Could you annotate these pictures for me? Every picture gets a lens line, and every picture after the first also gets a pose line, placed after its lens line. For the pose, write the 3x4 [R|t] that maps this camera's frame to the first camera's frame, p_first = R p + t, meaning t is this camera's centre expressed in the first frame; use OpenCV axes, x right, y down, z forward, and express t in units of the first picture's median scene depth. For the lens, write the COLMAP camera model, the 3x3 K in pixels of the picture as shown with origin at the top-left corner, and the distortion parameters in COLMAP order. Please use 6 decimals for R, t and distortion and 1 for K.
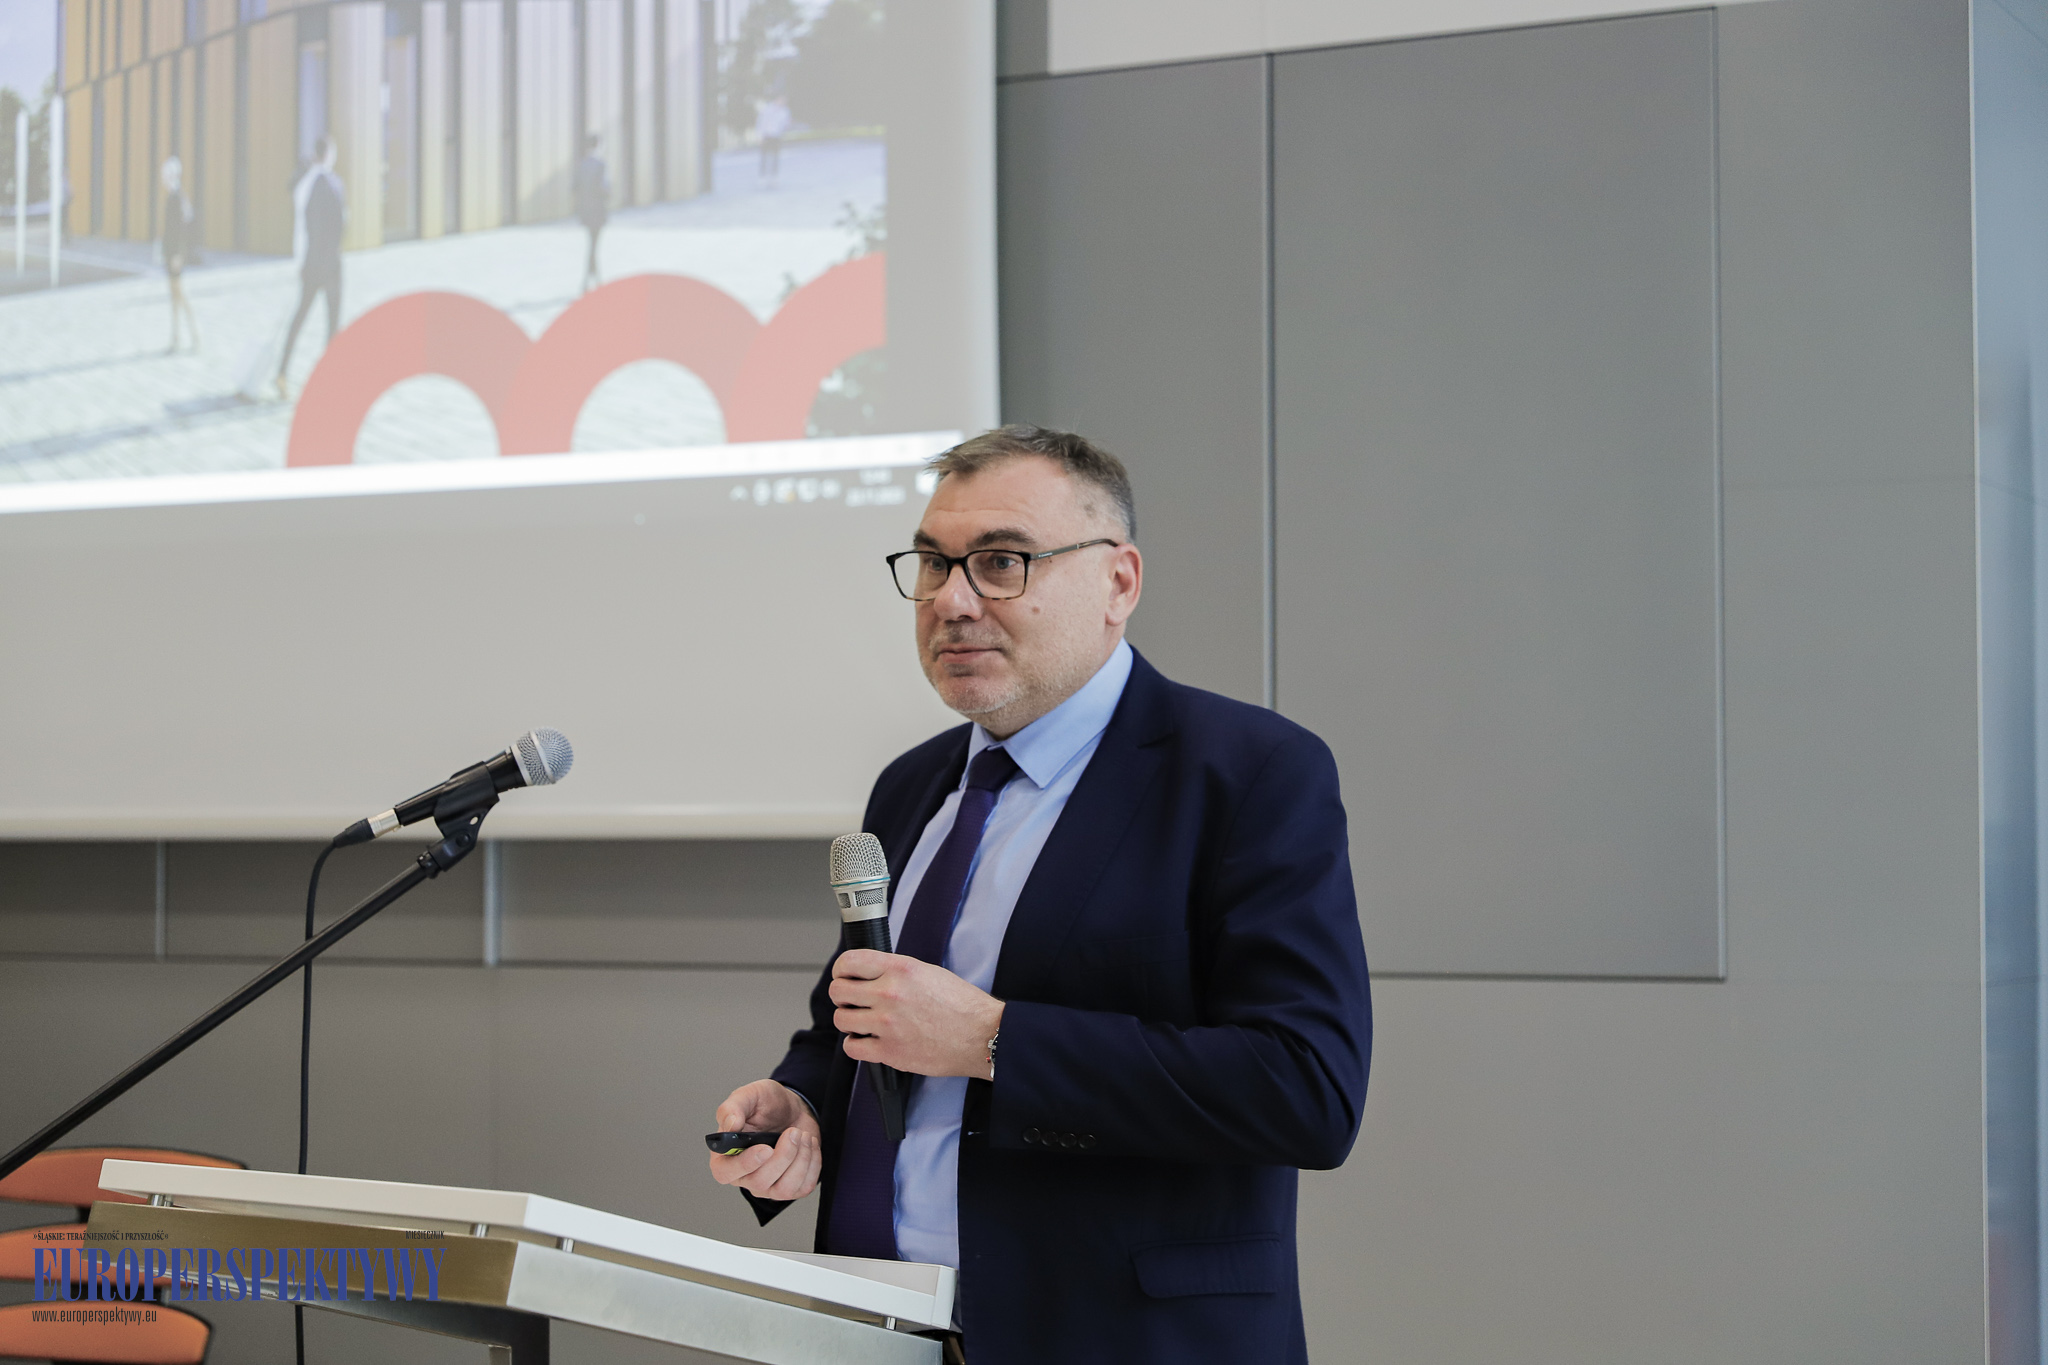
lens RADIAL K [[4136.2, 0, 1025.5], [0, 4136.2, 688.9], [0, 0, 1]] dist [-0.018297, 0.000000]
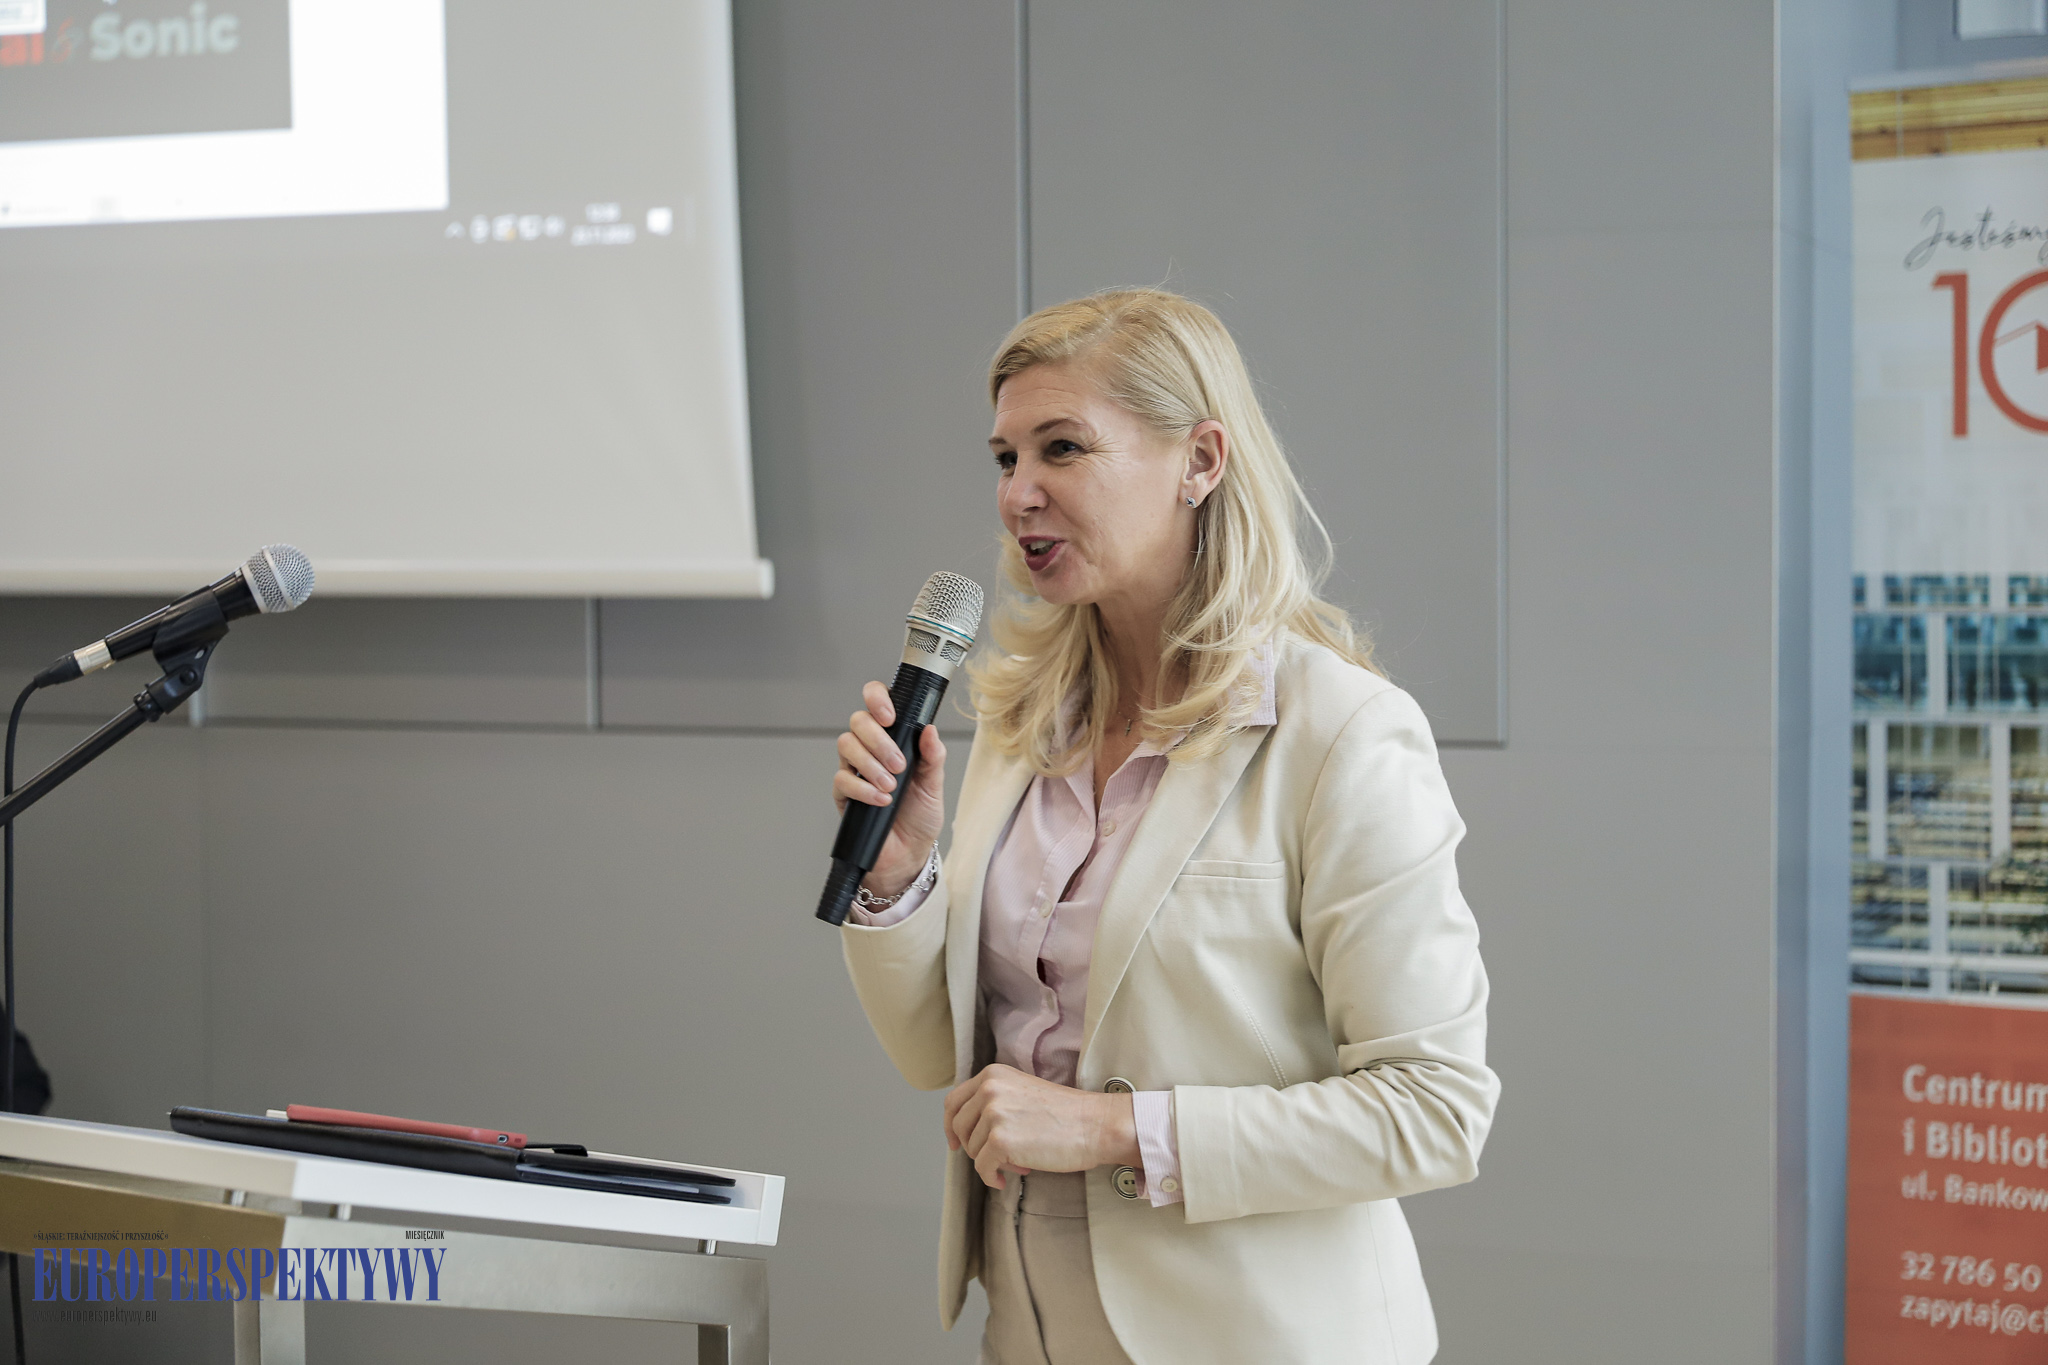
lens RADIAL K [[3563.2, 0, 1010.2], [0, 3563.2, 666.9], [0, 0, 1]] dist [0.029343, 0.000000]
pose [[0.994142, -0.014910, 0.107048, -0.044397], [0.004347, 0.995153, 0.098240, -0.038398], [-0.107994, -0.097200, 0.989388, 0.239137]]
